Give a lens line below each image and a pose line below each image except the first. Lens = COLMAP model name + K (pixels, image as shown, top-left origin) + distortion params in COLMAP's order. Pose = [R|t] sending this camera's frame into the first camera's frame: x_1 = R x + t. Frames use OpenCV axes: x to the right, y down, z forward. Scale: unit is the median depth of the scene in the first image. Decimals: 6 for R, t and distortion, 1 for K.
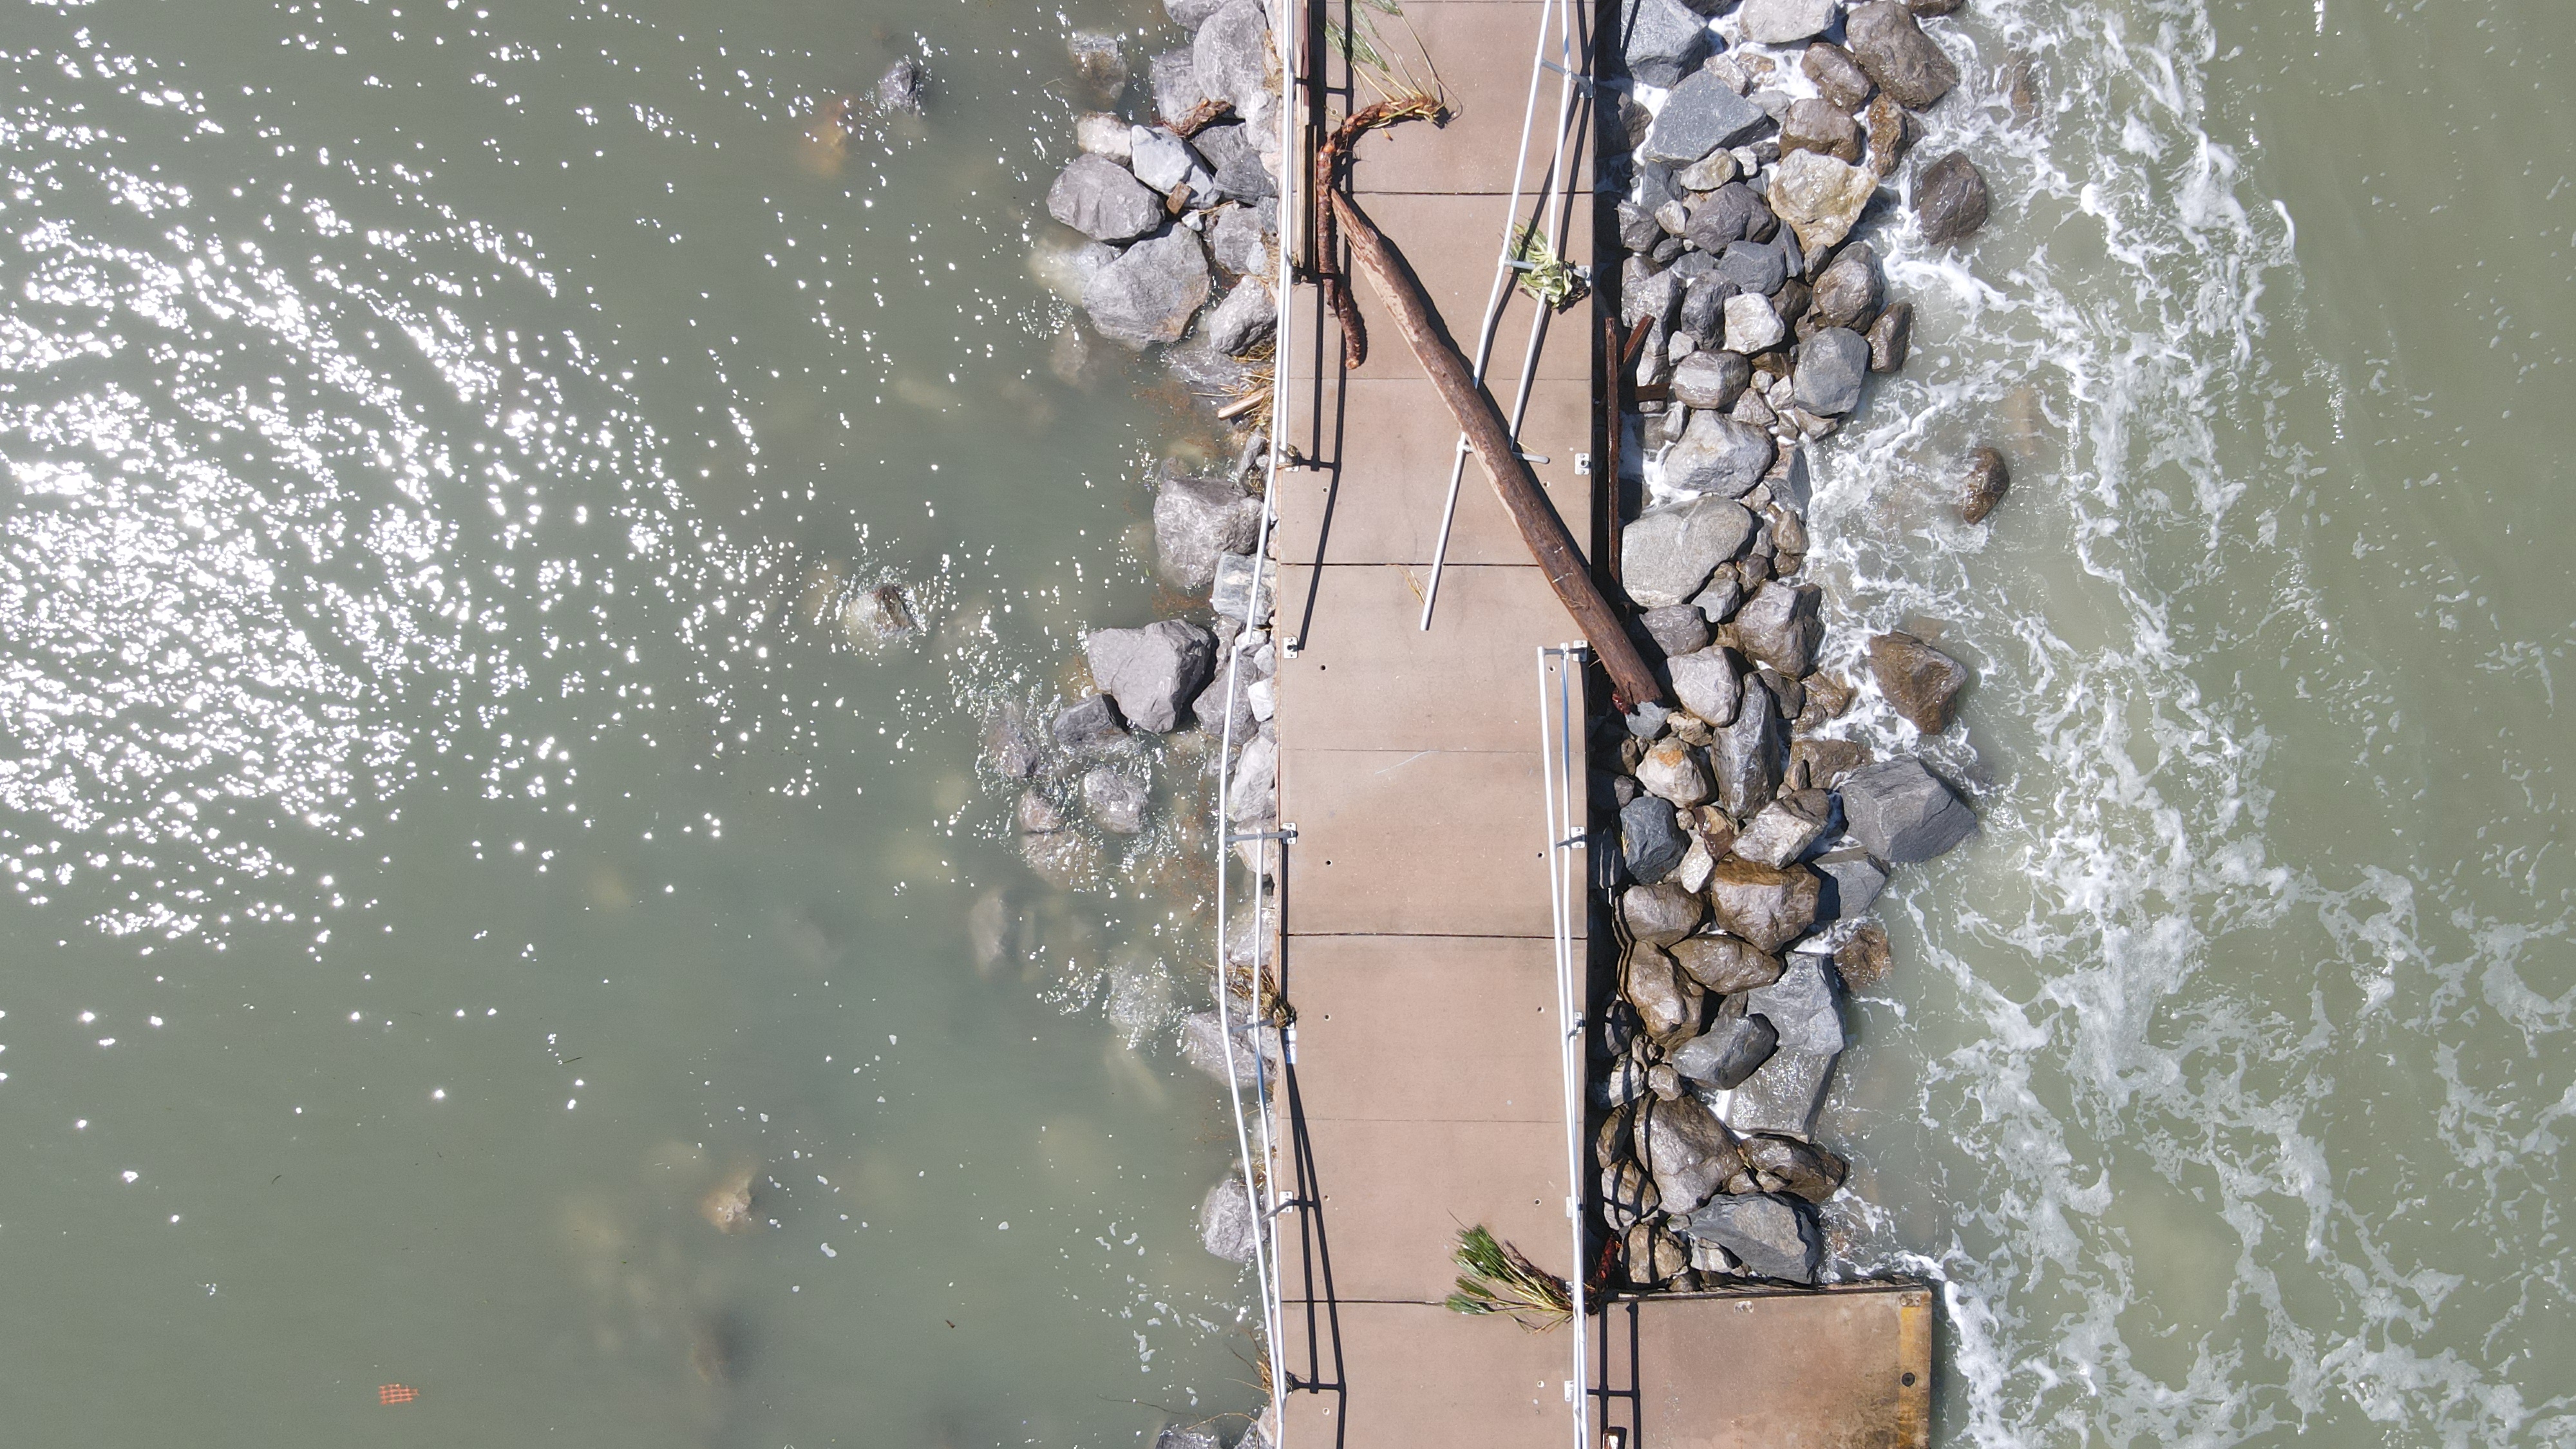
lens RADIAL K [[1816.2, 0, 1278.2], [0, 1816.2, 726.1], [0, 0, 1]] dist [0.000895, 0.018190]
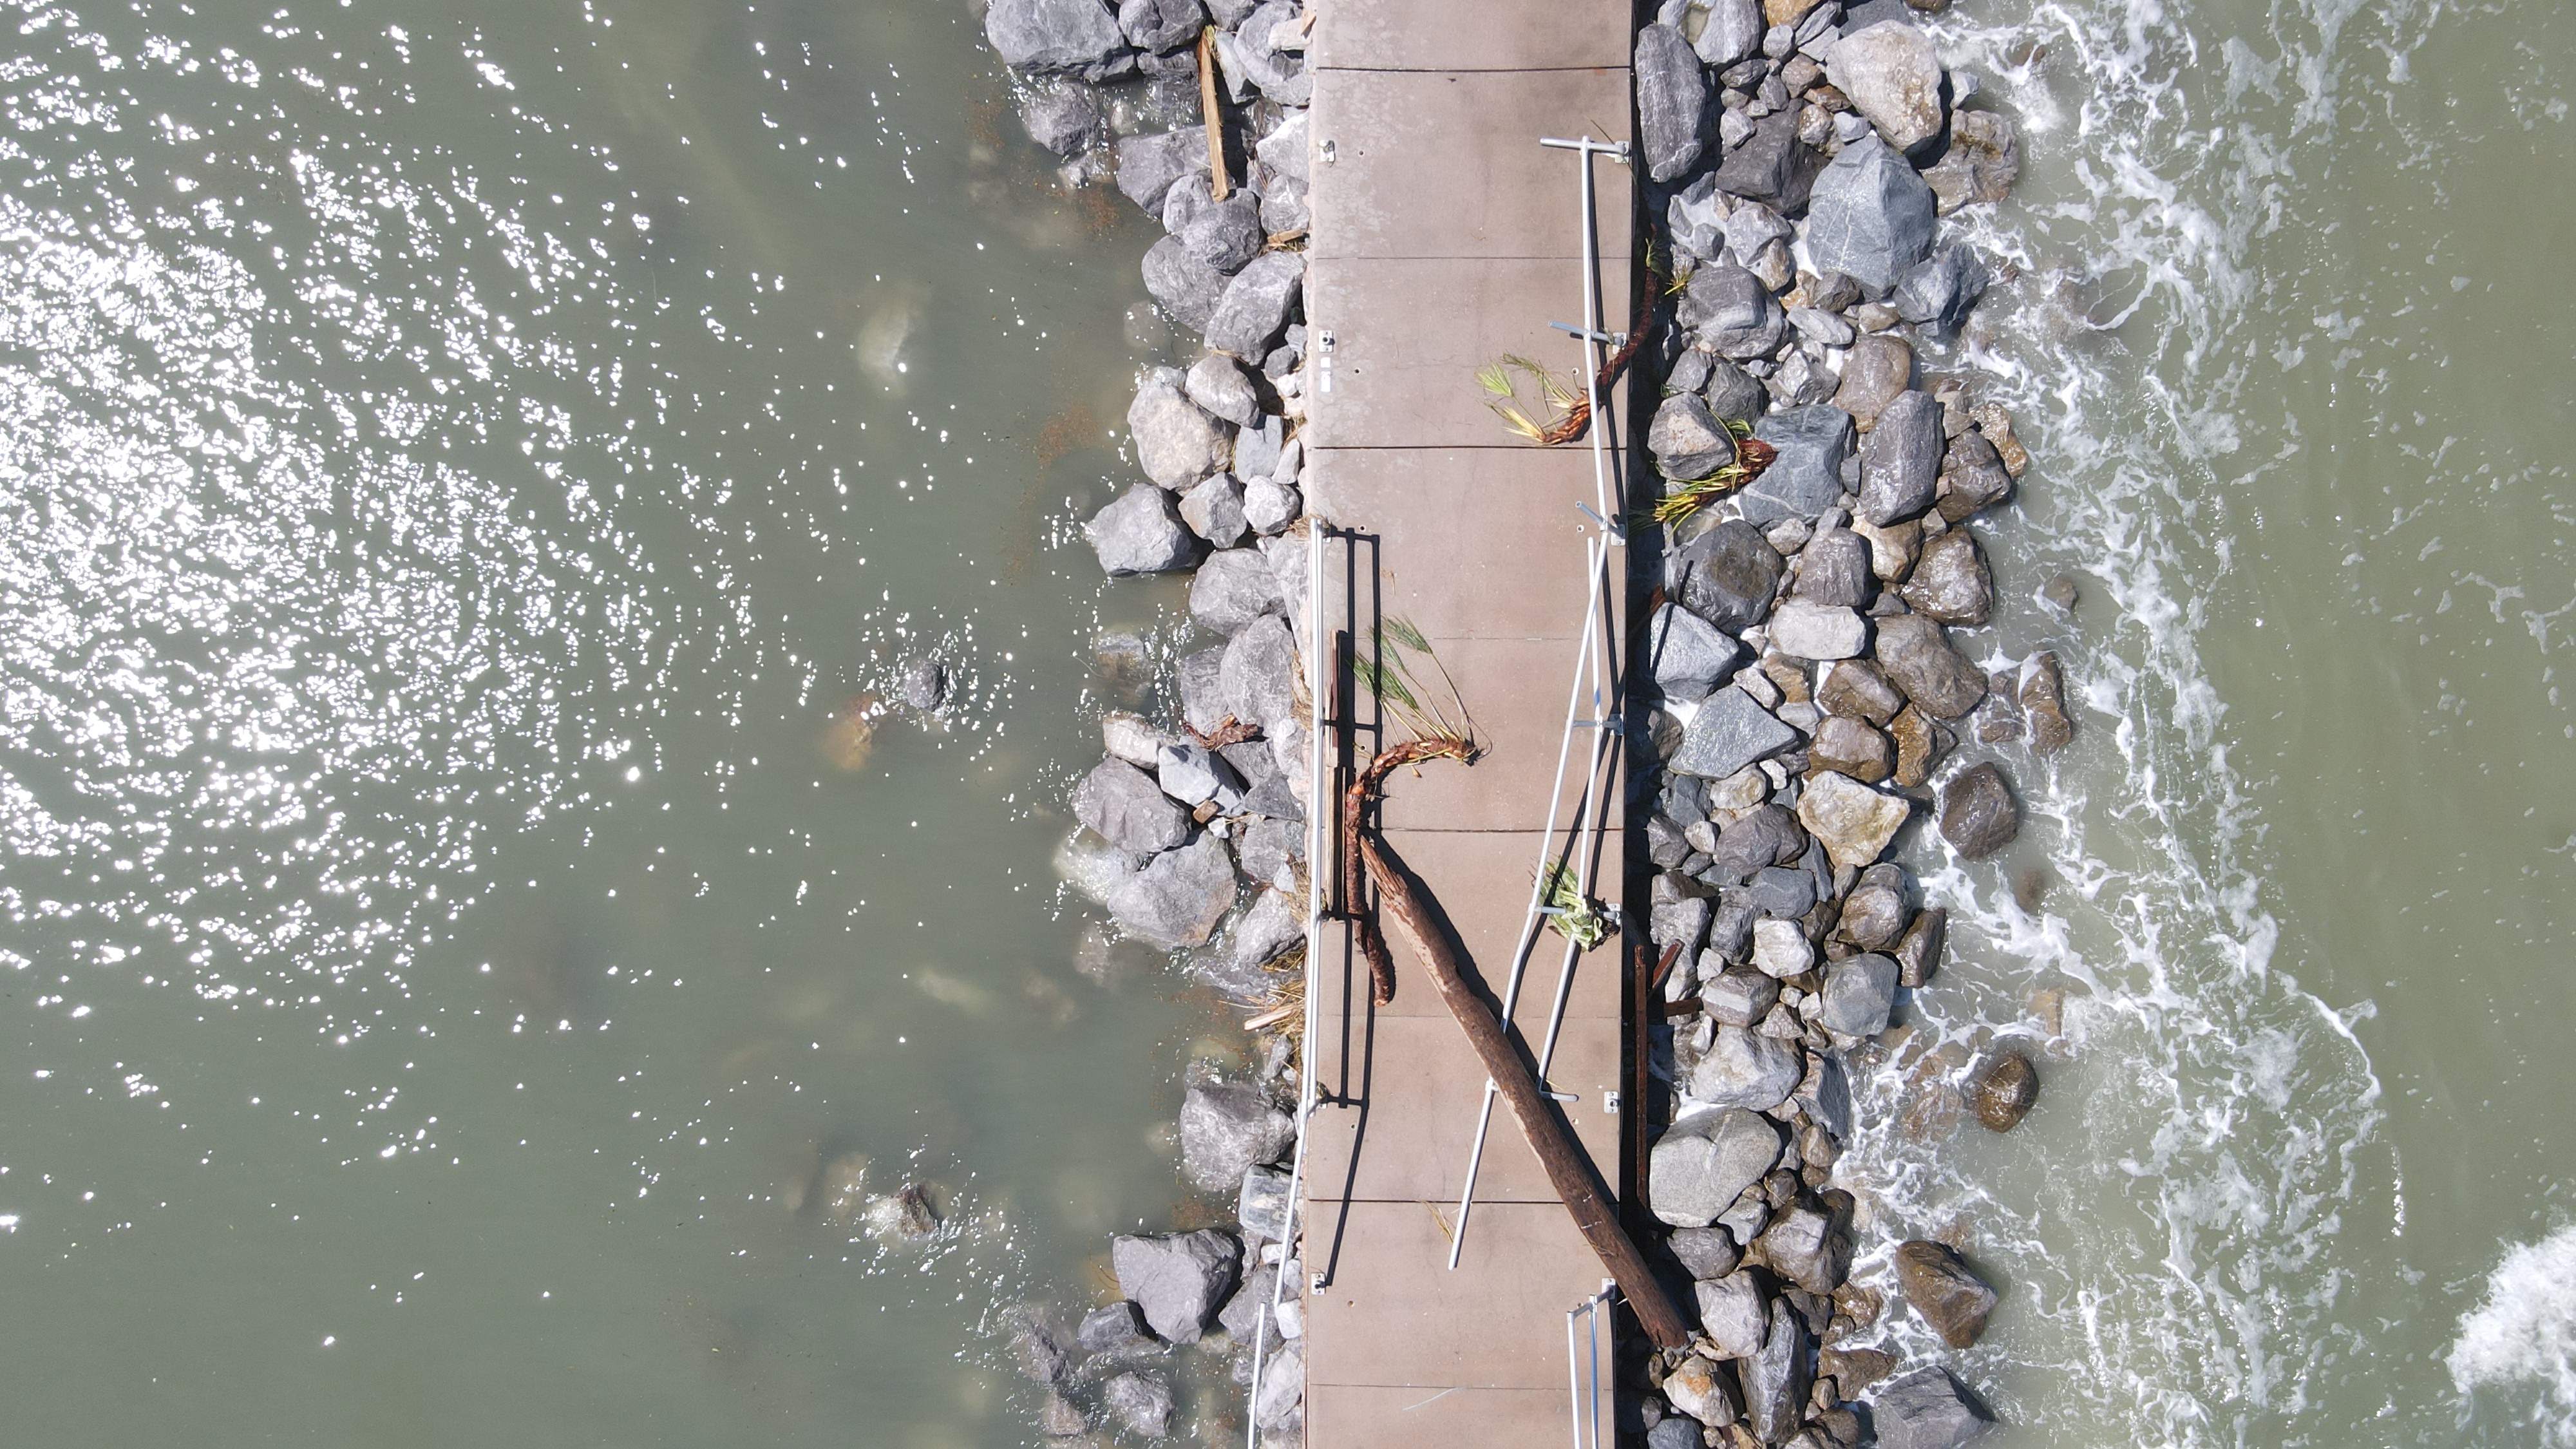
lens RADIAL K [[1816.2, 0, 1293.8], [0, 1816.2, 723.9], [0, 0, 1]] dist [0.000895, 0.018190]
pose [[0.999989, 0.001139, 0.004592, -0.011207], [-0.001176, 0.999967, 0.007982, -0.351007], [-0.004583, -0.007987, 0.999958, 0.006277]]
